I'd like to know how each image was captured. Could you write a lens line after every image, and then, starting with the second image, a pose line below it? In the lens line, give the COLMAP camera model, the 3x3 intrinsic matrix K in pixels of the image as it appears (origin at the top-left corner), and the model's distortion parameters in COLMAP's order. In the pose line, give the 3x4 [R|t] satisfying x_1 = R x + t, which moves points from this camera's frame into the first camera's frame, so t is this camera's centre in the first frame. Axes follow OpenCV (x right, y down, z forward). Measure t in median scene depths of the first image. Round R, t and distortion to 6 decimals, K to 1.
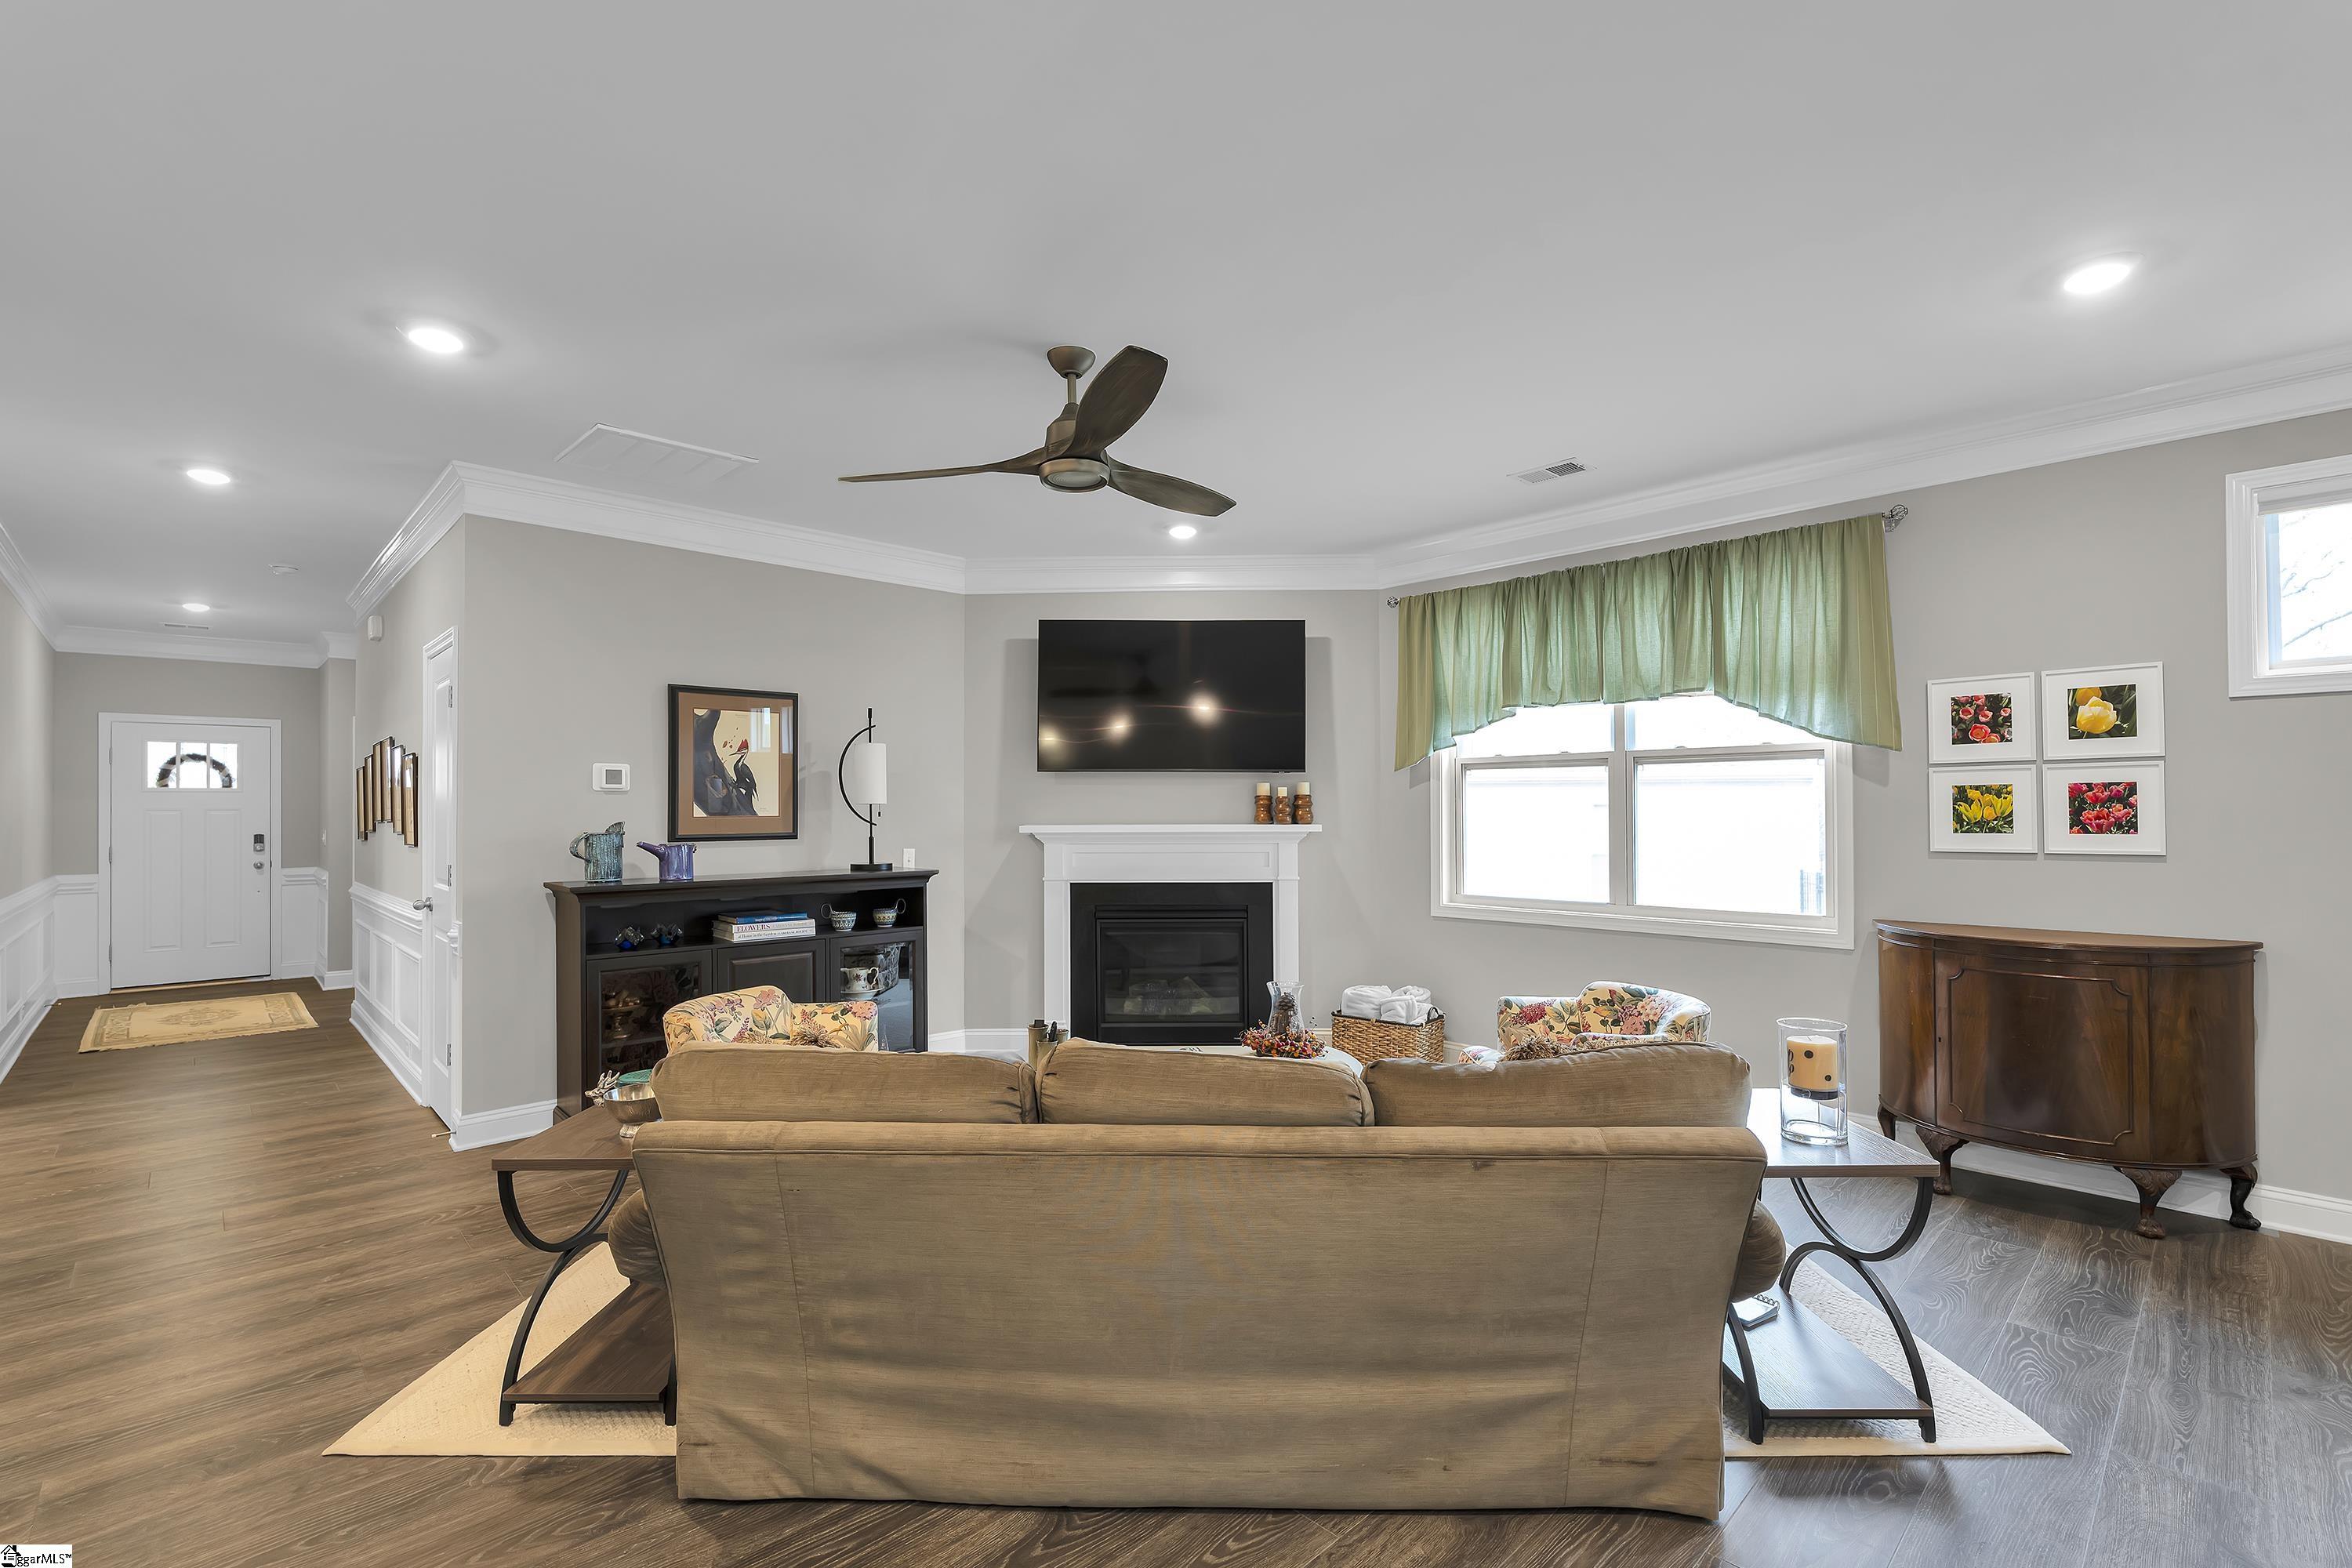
lens RADIAL K [[1036.0, 0, 1181.3], [0, 1036.0, 803.5], [0, 0, 1]] dist [-0.002310, 0.000557]
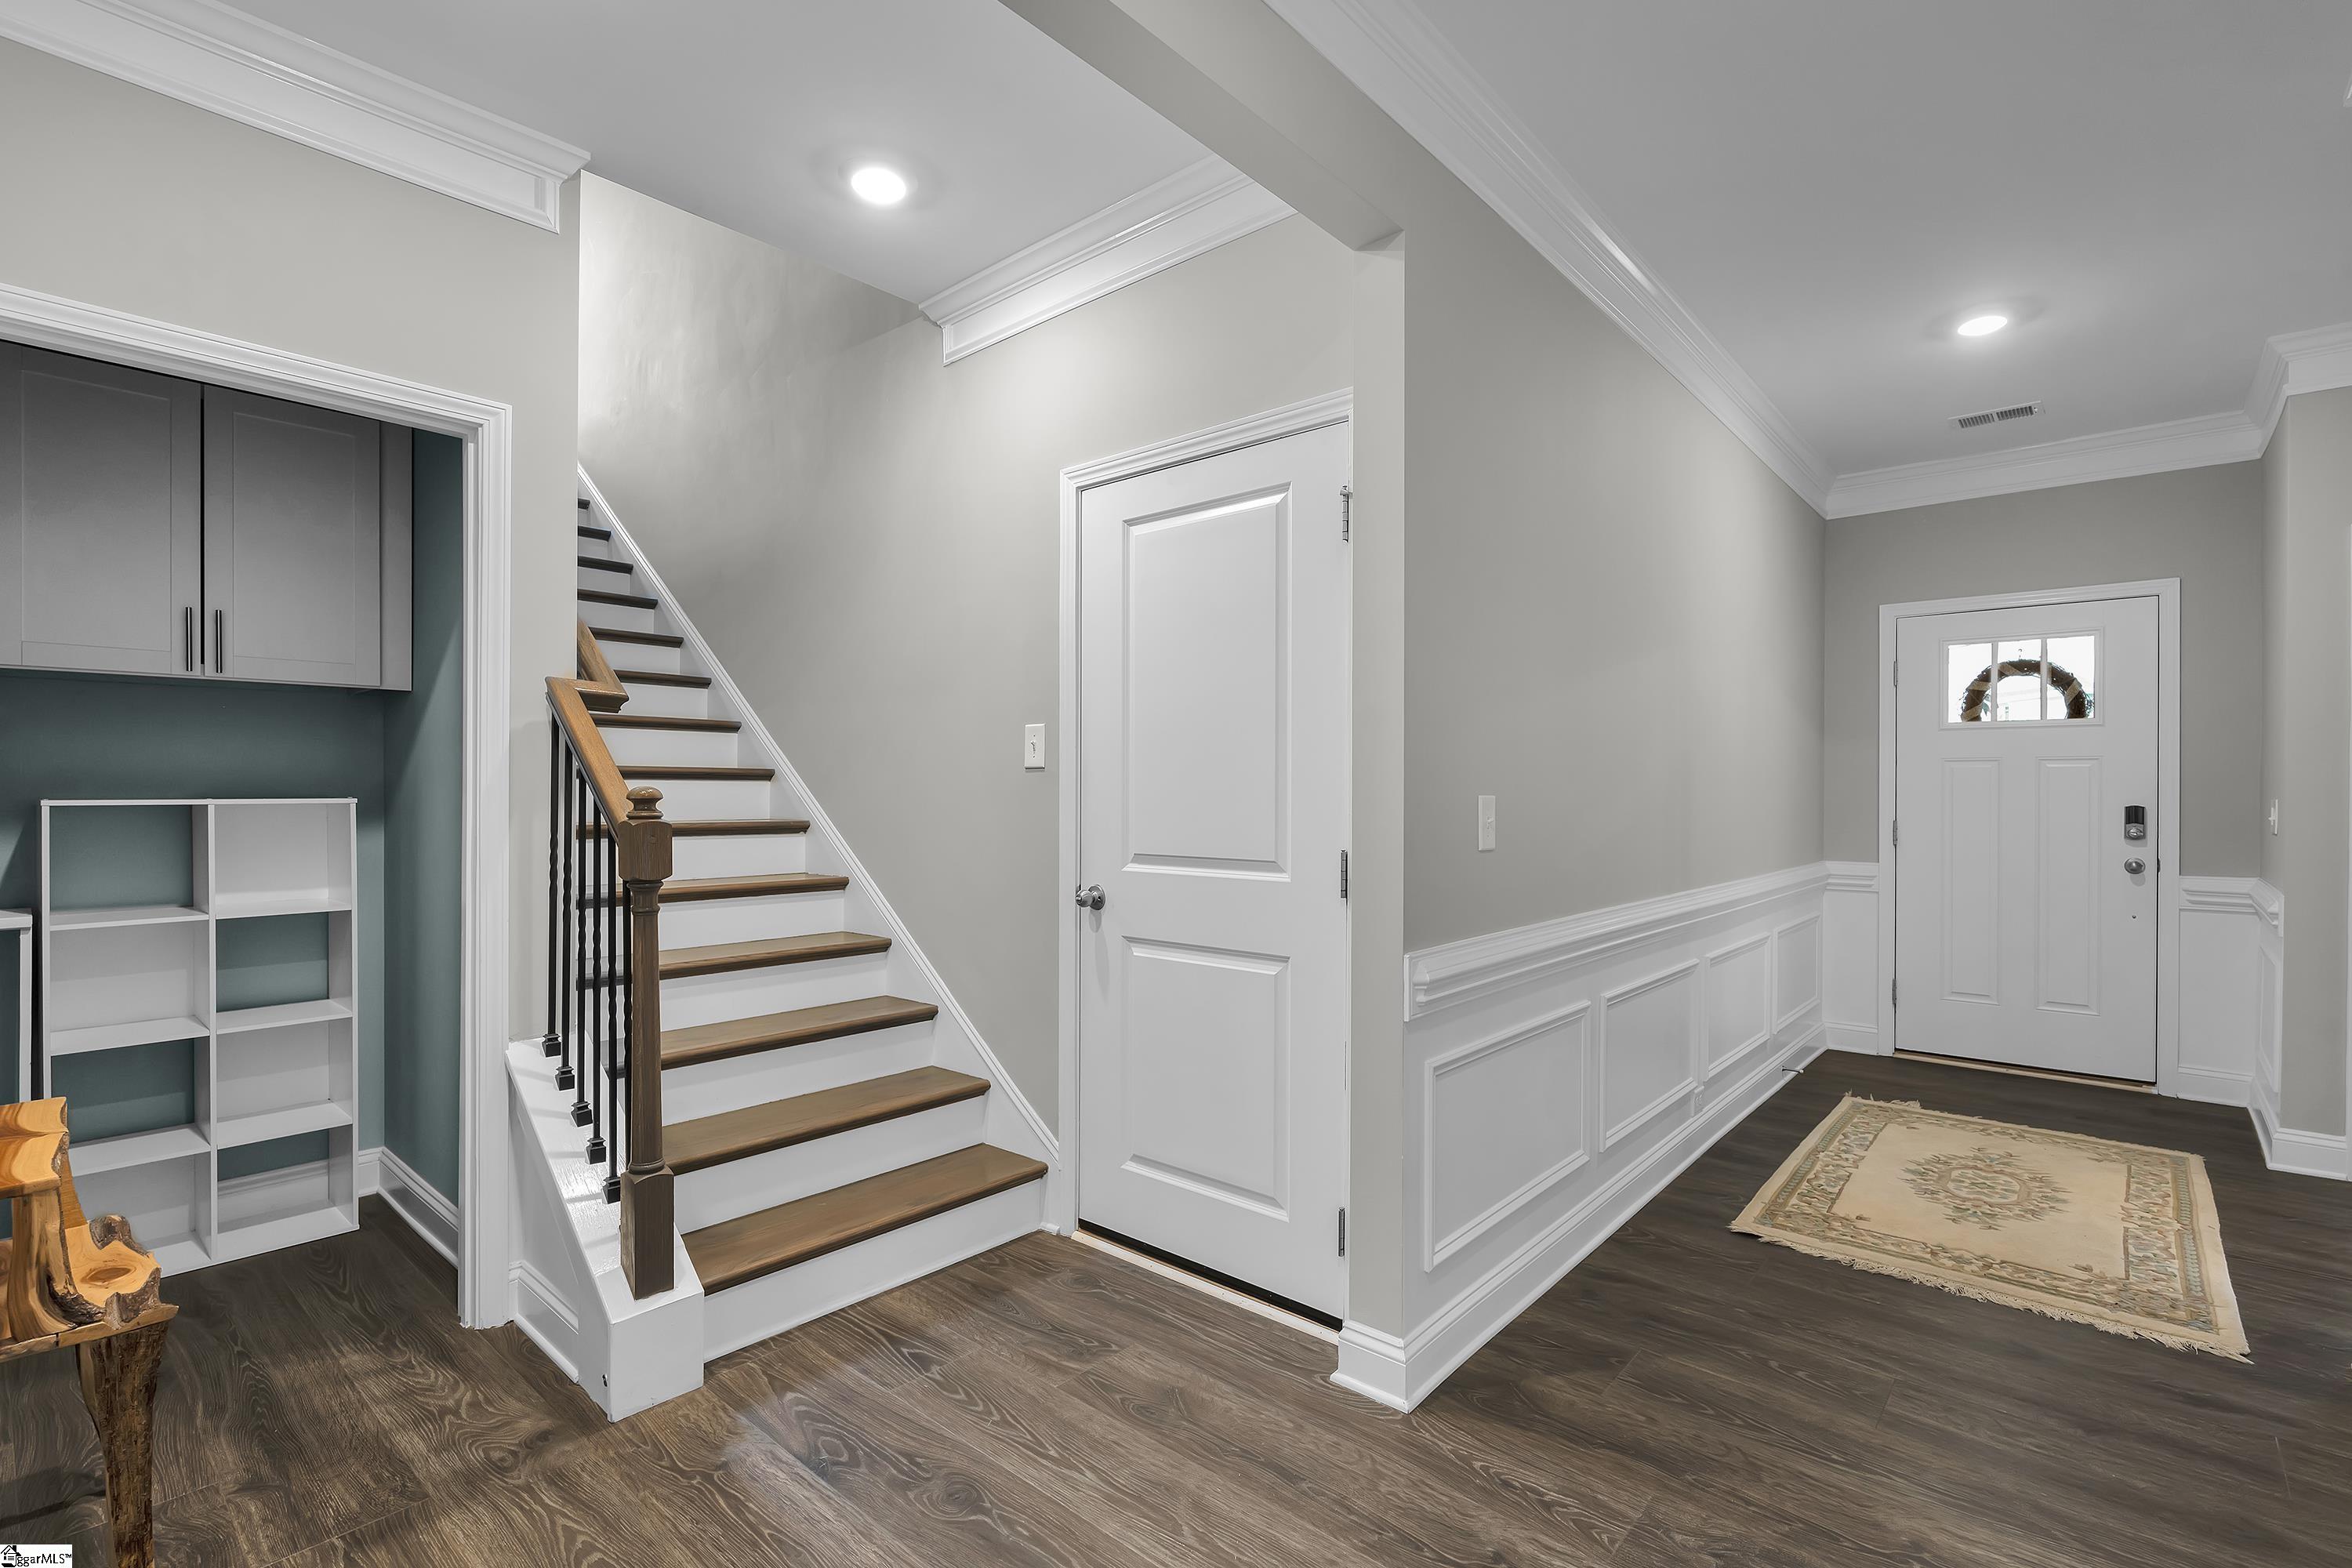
lens RADIAL K [[1073.3, 0, 1172.4], [0, 1073.3, 791.7], [0, 0, 1]] dist [0.000064, -0.000091]
pose [[0.076994, 0.008739, -0.996993, -0.685531], [0.002190, 0.999958, 0.008935, 0.028707], [0.997029, -0.002871, 0.076972, 0.833685]]
